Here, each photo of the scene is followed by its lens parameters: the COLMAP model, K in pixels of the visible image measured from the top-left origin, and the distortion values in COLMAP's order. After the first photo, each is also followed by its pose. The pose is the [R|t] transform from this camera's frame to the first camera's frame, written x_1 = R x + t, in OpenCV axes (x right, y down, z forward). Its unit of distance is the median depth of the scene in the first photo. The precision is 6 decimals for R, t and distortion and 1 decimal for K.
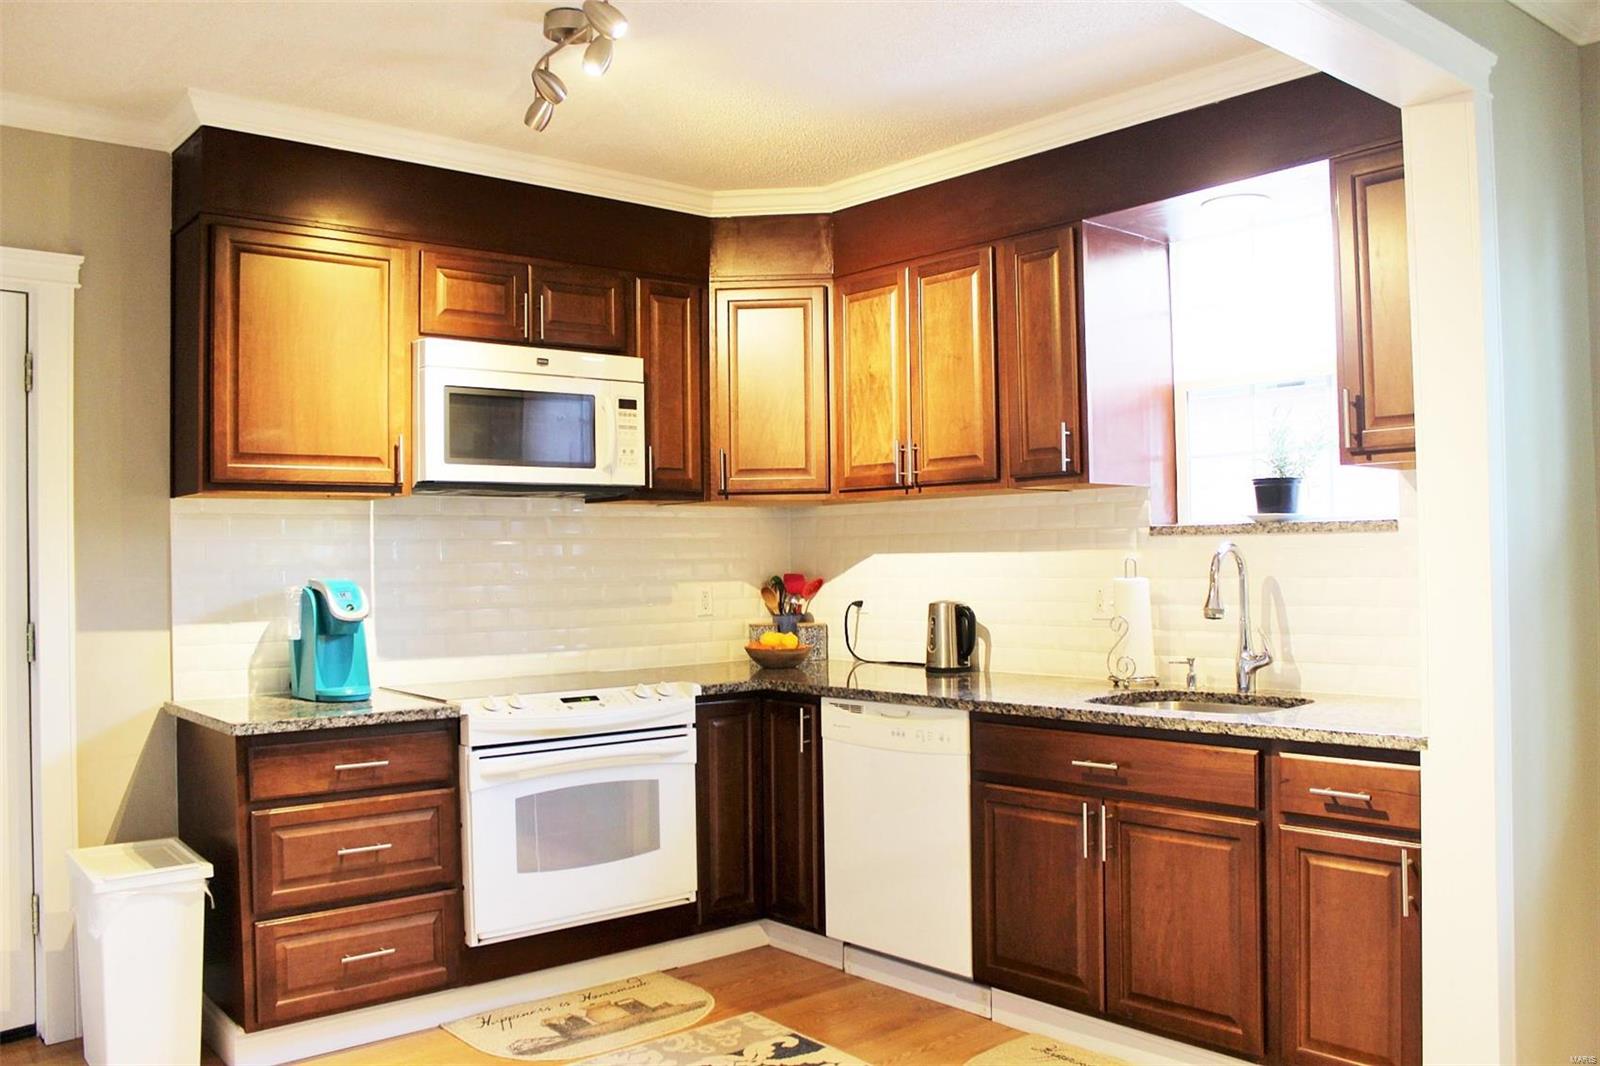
lens RADIAL K [[1347.6, 0, 800.0], [0, 1347.6, 533.0], [0, 0, 1]] dist [-0.162155, 0.157731]
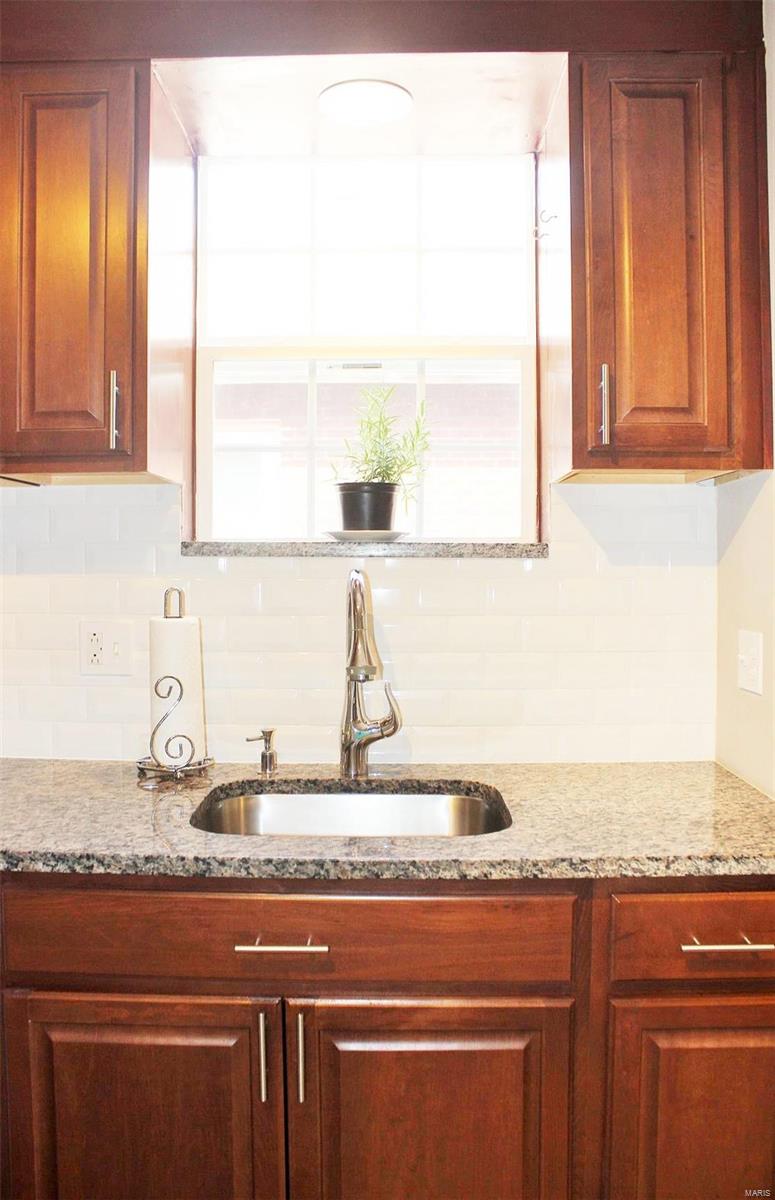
lens RADIAL K [[1007.0, 0, 387.5], [0, 1007.0, 600.0], [0, 0, 1]] dist [-0.181836, 0.177971]
pose [[0.665137, -0.012628, 0.746614, -0.077621], [-0.025004, 0.998920, 0.039170, 0.002836], [-0.746302, -0.044721, 0.664103, 0.765755]]
